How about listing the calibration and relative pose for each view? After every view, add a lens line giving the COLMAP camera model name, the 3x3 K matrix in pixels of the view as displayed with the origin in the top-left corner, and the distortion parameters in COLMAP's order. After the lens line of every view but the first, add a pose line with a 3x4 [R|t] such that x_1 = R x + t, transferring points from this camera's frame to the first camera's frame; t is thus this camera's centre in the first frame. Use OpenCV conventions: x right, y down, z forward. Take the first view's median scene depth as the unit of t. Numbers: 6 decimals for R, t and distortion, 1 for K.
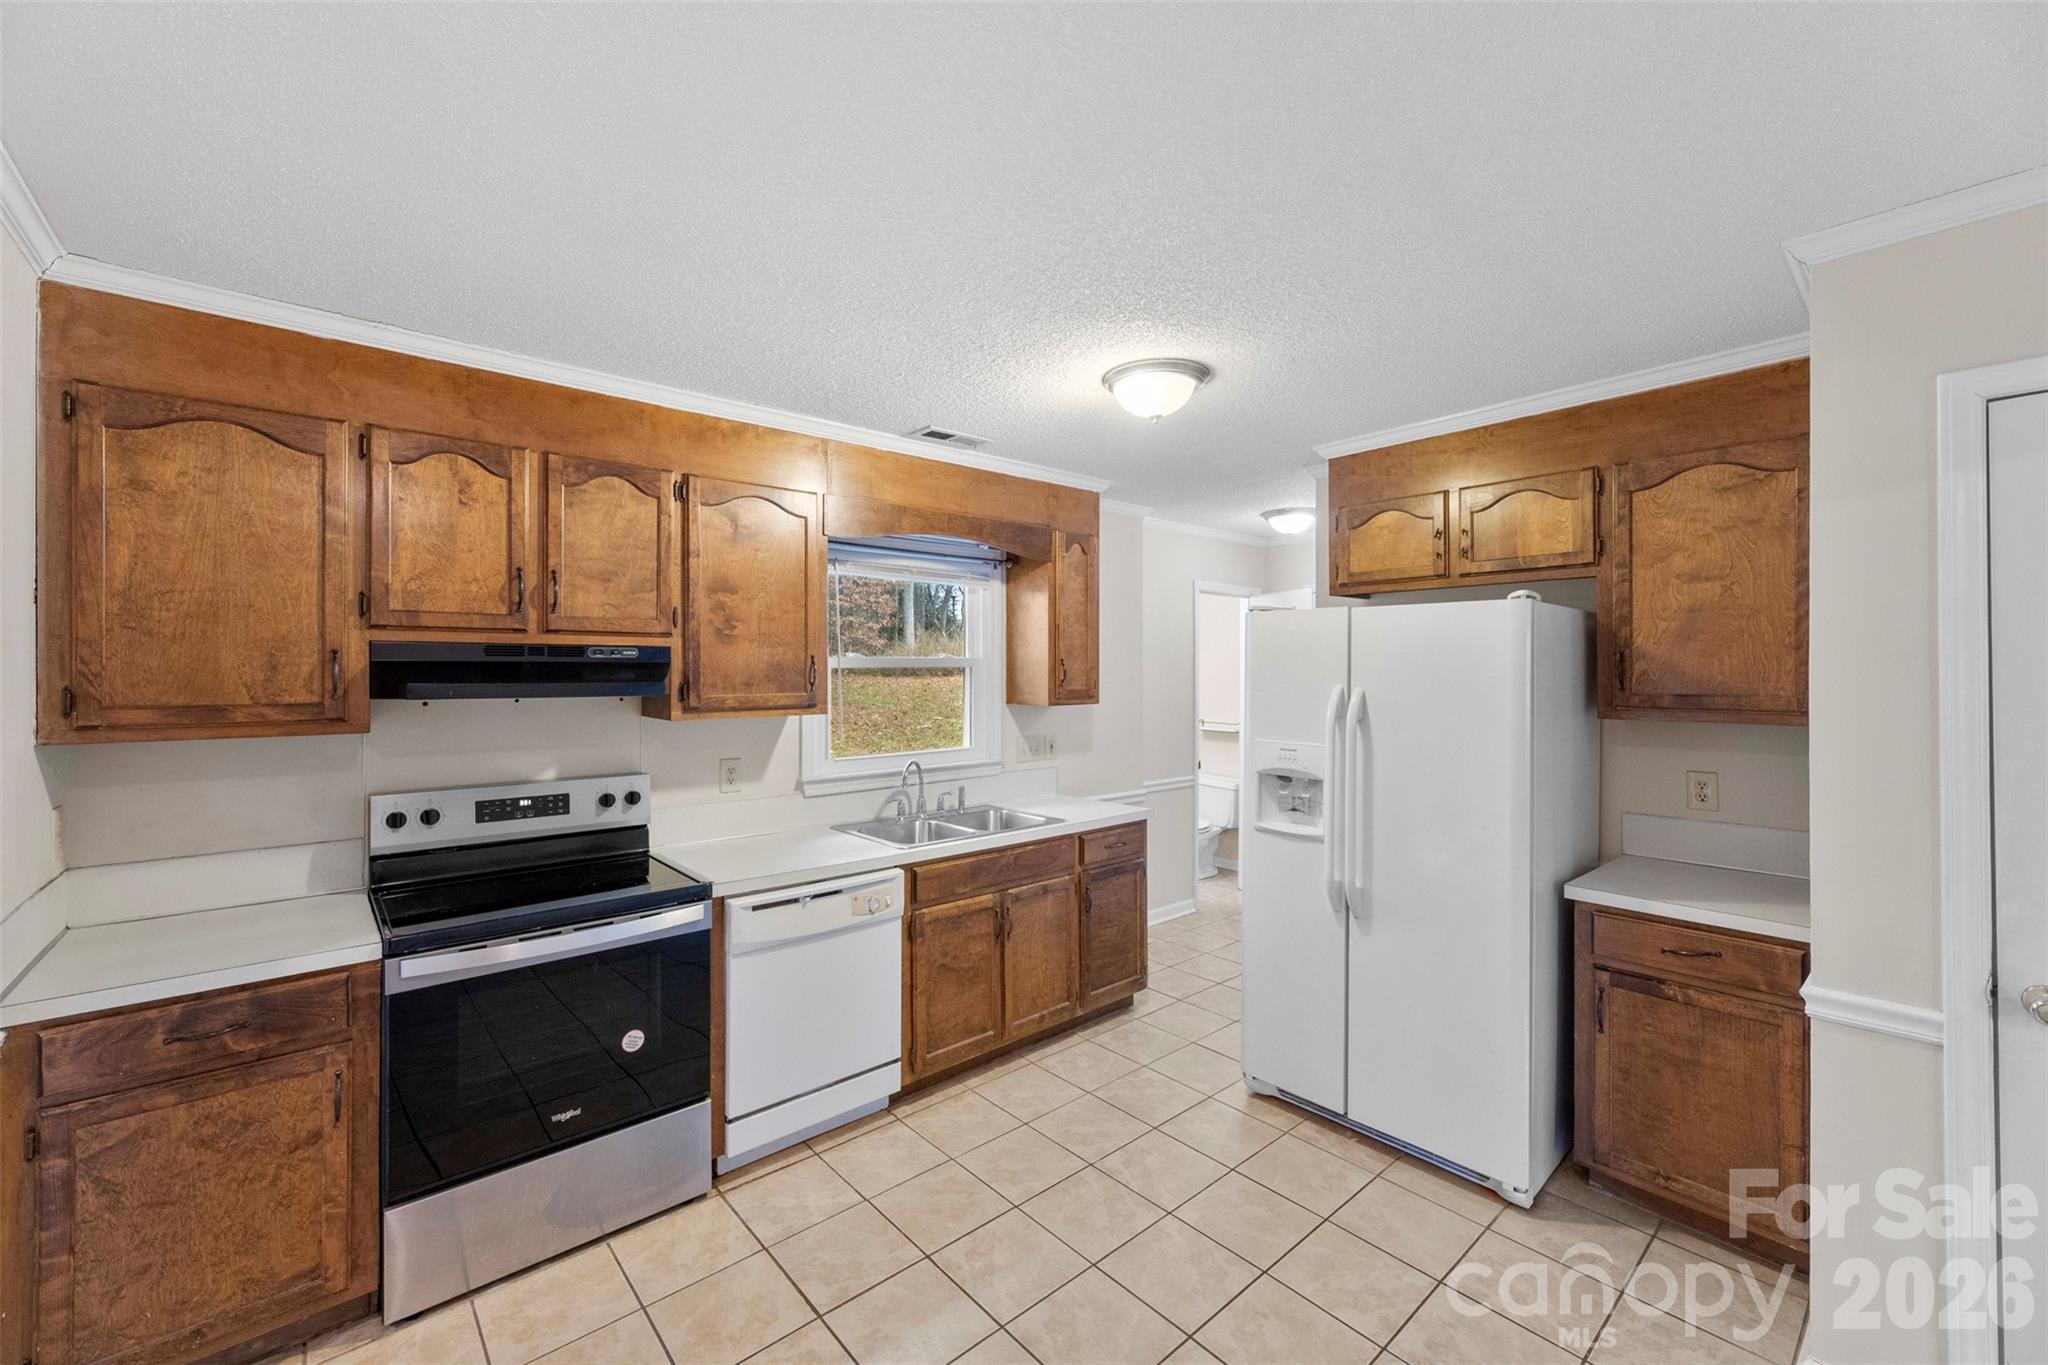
lens RADIAL K [[820.9, 0, 1013.8], [0, 820.9, 673.3], [0, 0, 1]] dist [0.000418, -0.000316]
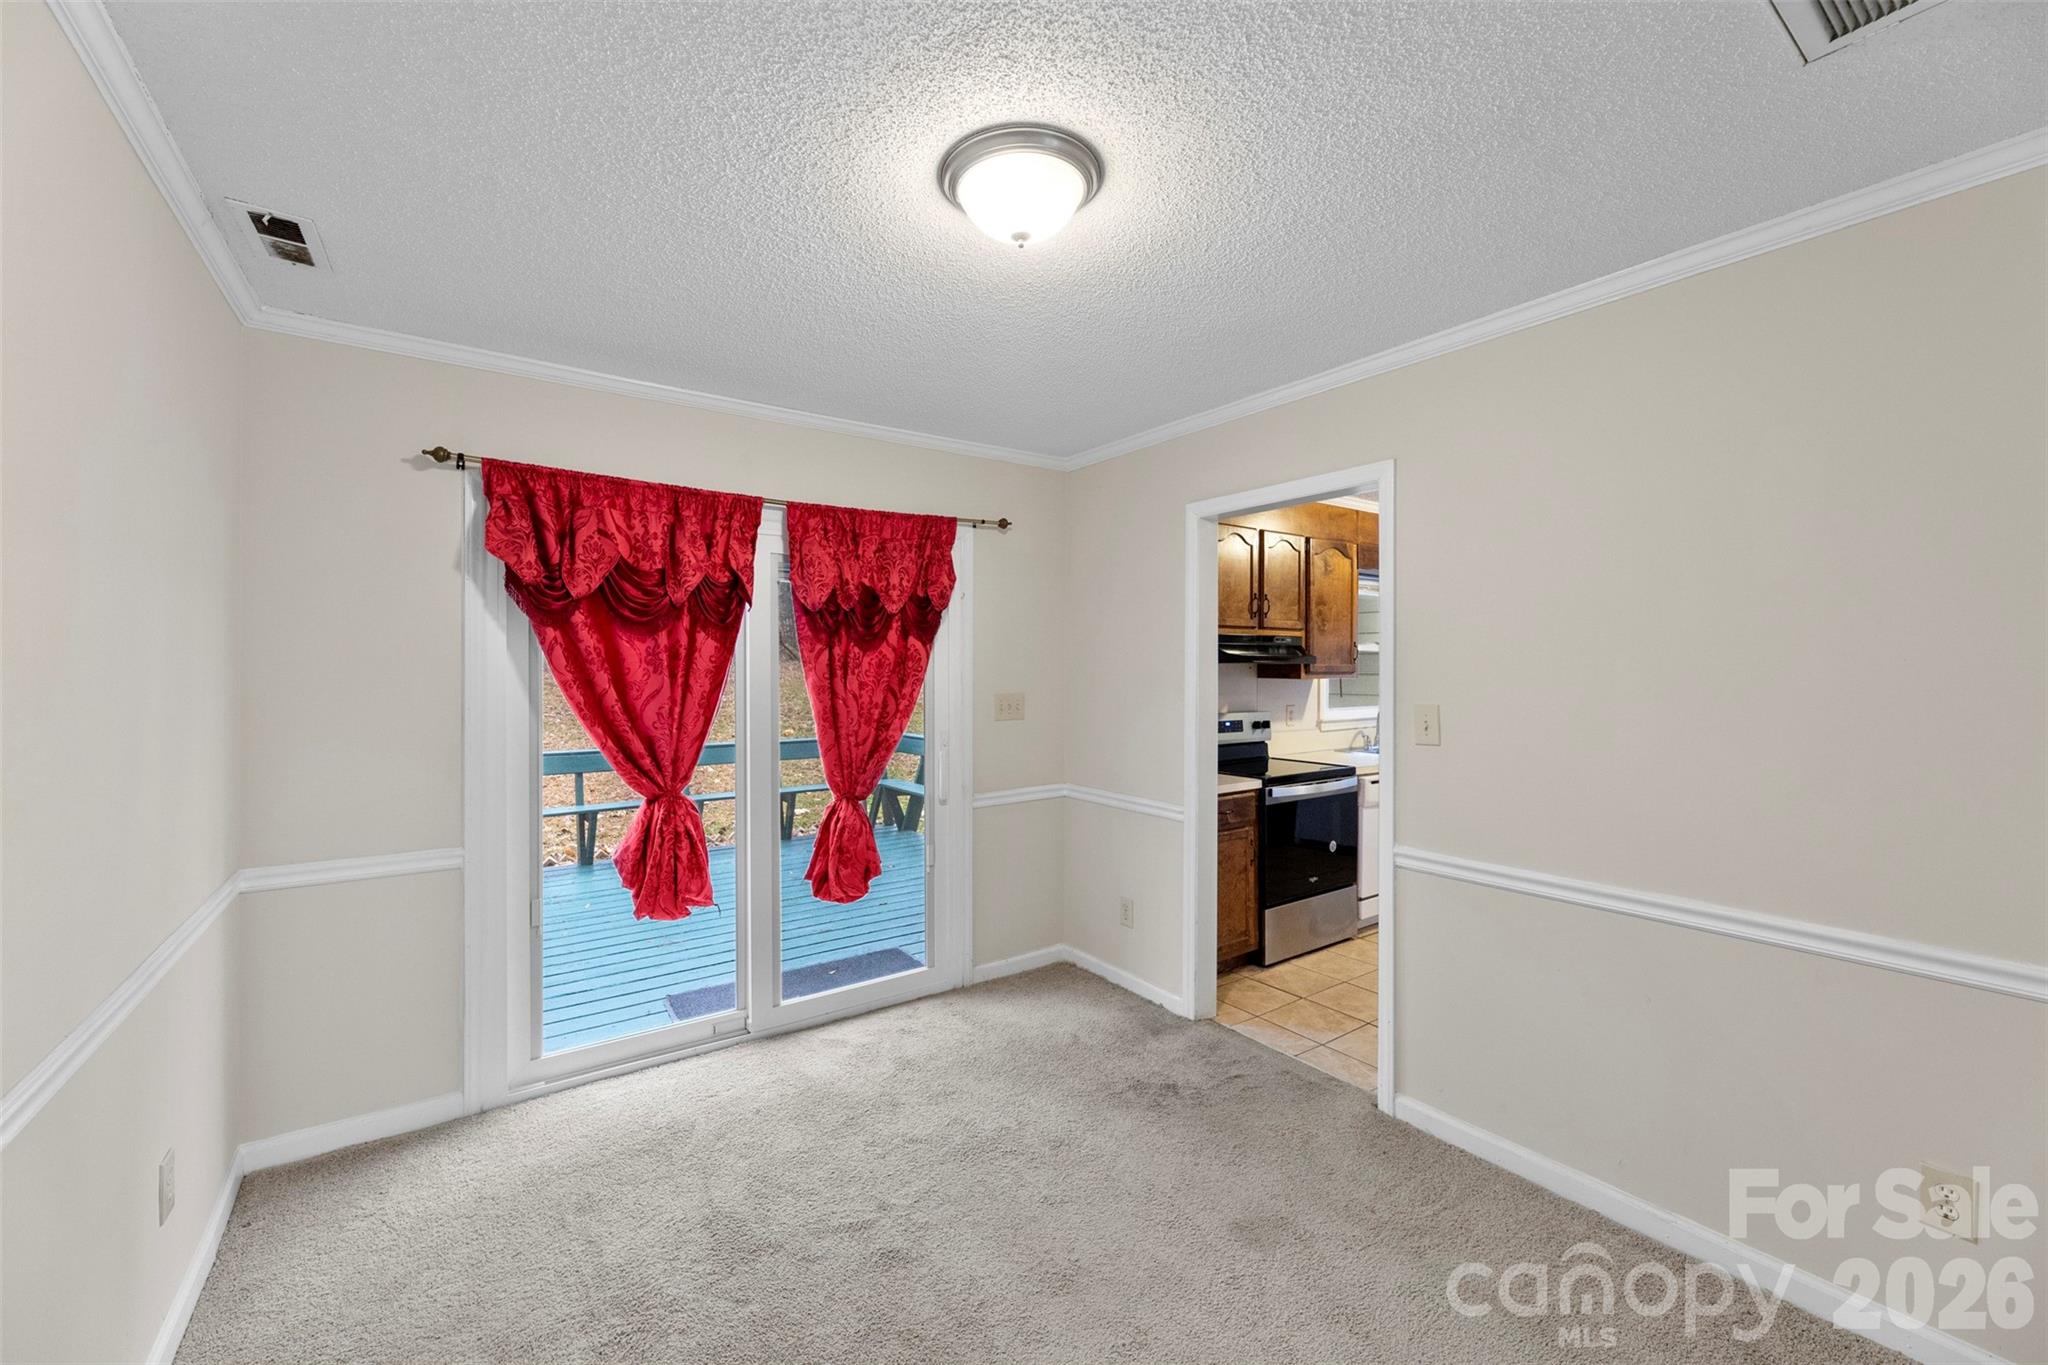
lens RADIAL K [[820.9, 0, 1027.6], [0, 820.9, 668.5], [0, 0, 1]] dist [0.000418, -0.000316]
pose [[0.995573, -0.000713, -0.093993, -0.802394], [0.001105, 0.999991, 0.004121, 0.026741], [0.093990, -0.004207, 0.995564, -0.761779]]
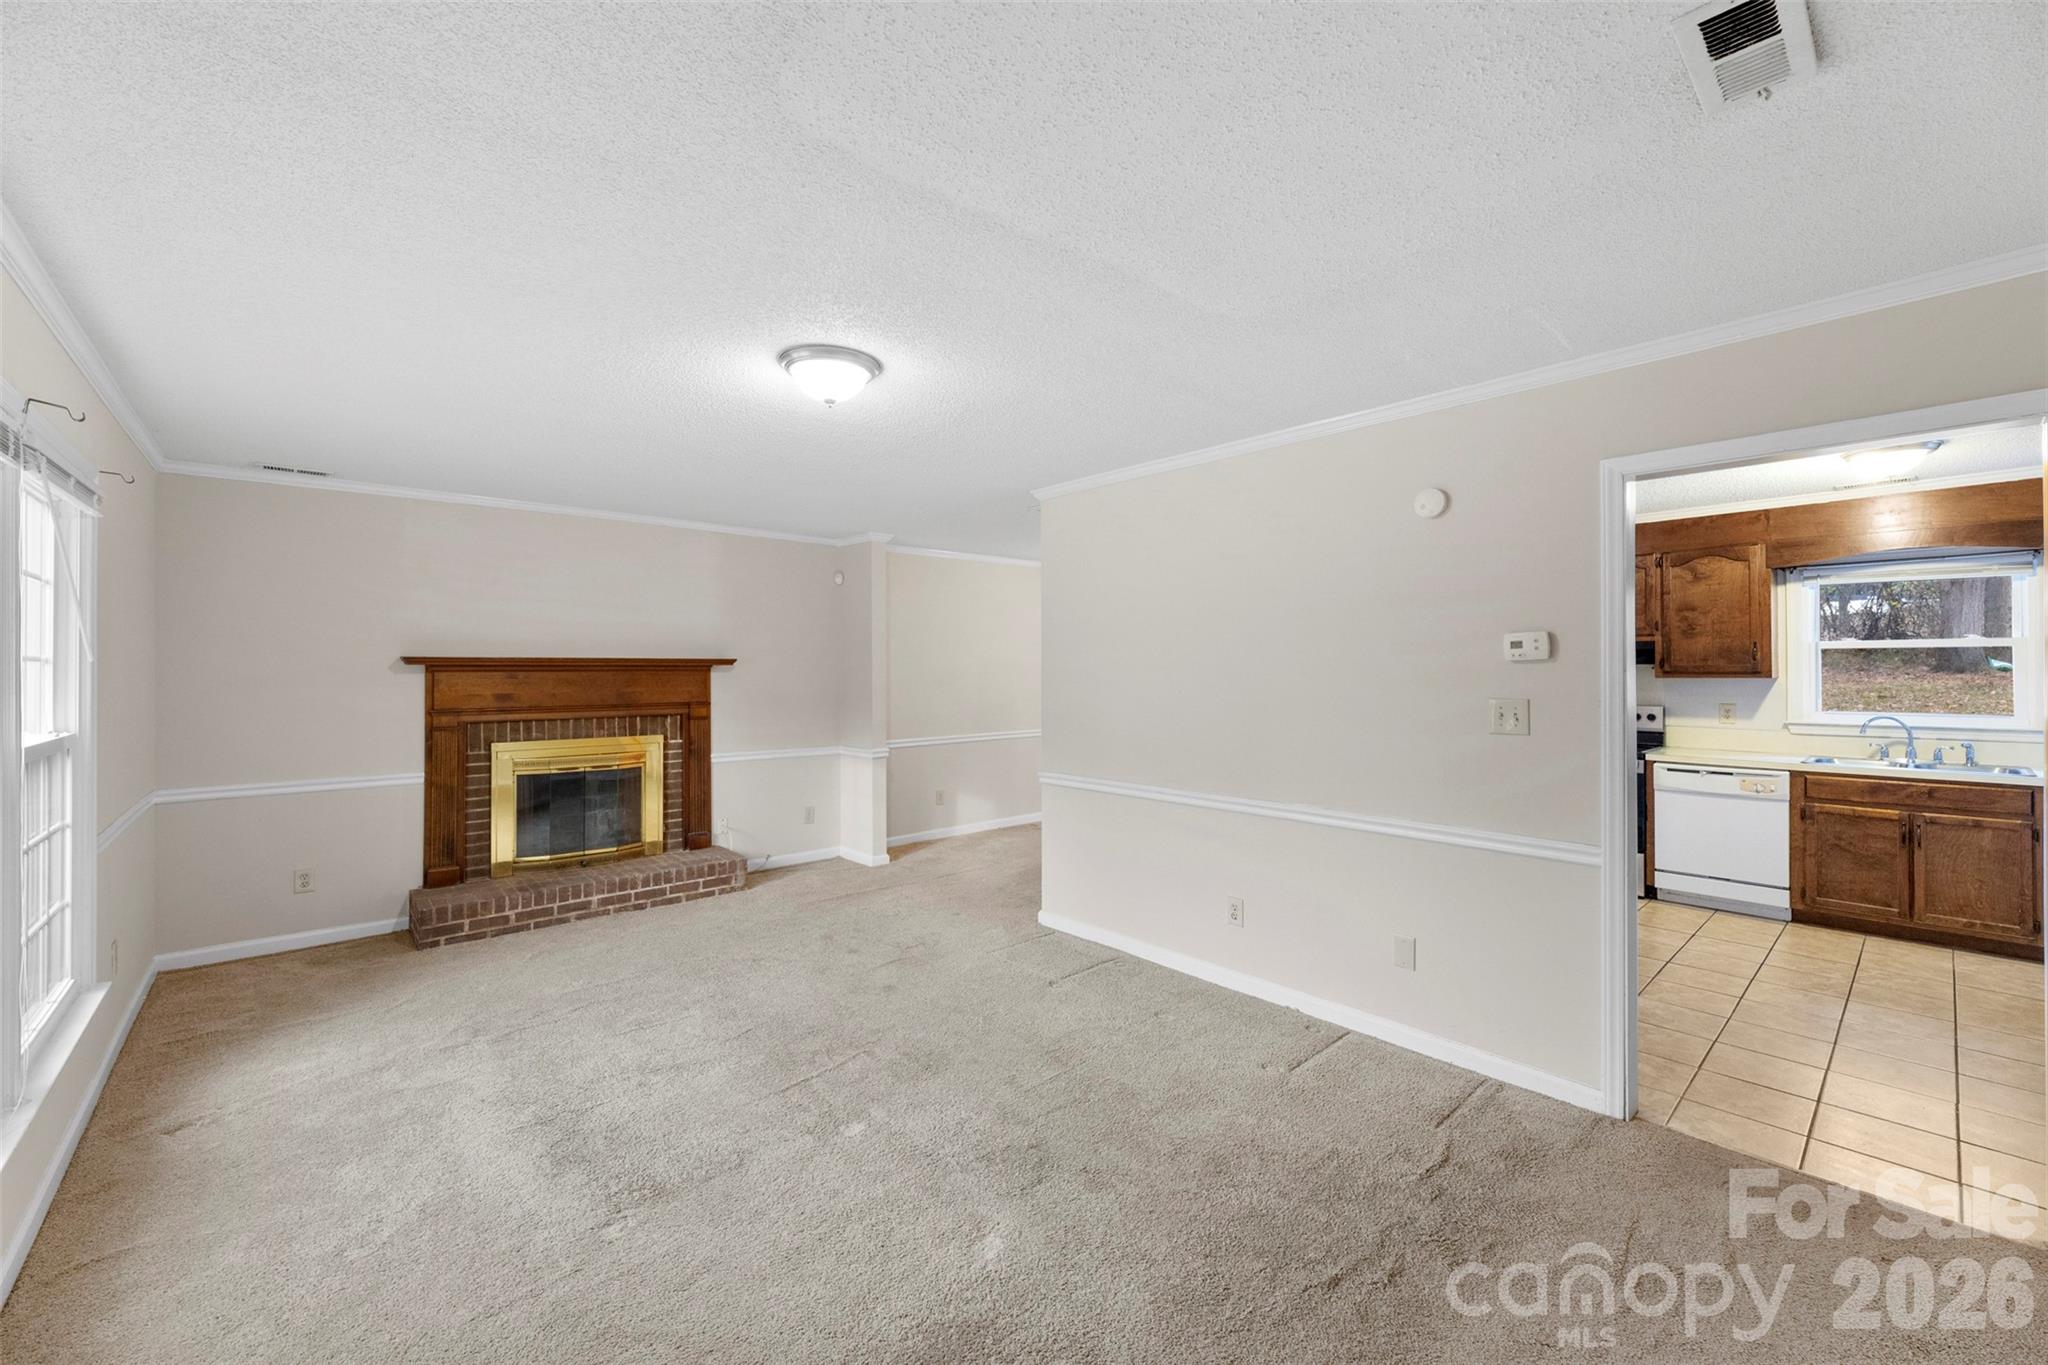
lens RADIAL K [[820.9, 0, 1016.3], [0, 820.9, 662.7], [0, 0, 1]] dist [0.000418, -0.000316]
pose [[0.026100, -0.002060, -0.999657, 1.496138], [-0.001352, 0.999997, -0.002096, 0.026930], [0.999658, 0.001406, 0.026097, -0.594267]]
